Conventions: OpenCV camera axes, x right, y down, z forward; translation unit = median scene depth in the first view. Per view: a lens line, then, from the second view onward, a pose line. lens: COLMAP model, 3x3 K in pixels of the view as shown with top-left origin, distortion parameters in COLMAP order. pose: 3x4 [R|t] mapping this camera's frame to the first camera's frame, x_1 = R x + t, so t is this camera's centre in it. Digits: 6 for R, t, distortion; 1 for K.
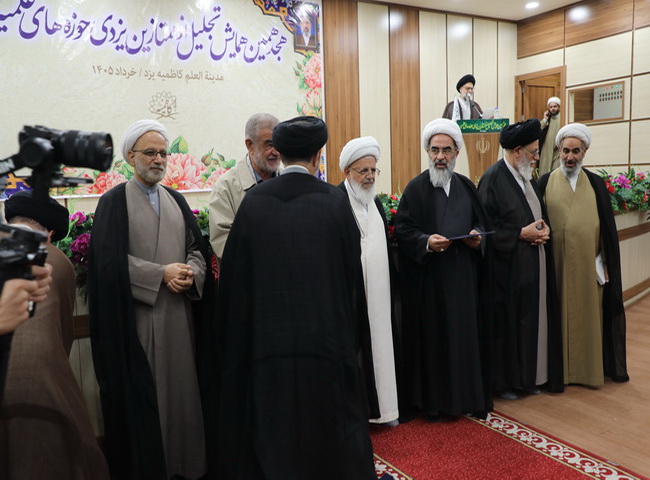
lens RADIAL K [[602.9, 0, 348.1], [0, 602.9, 267.5], [0, 0, 1]] dist [0.035752, 0.000000]
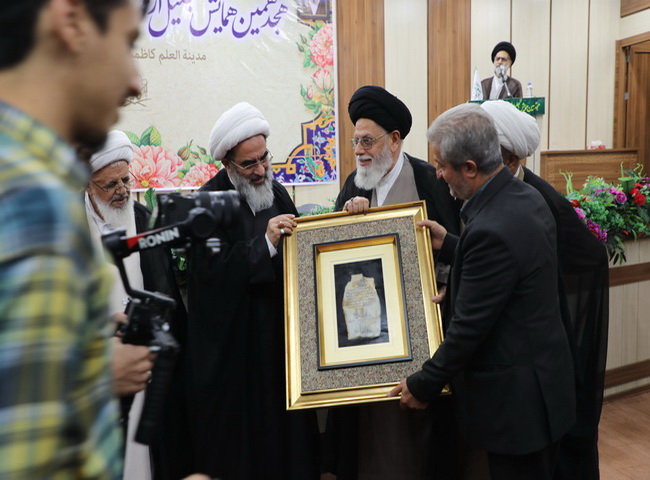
lens RADIAL K [[636.6, 0, 364.9], [0, 636.6, 252.7], [0, 0, 1]] dist [0.071345, 0.000000]
pose [[0.965096, 0.046212, -0.257788, 0.251798], [-0.047431, 0.998873, 0.001492, -0.050012], [0.257566, 0.010787, 0.966200, 0.185948]]
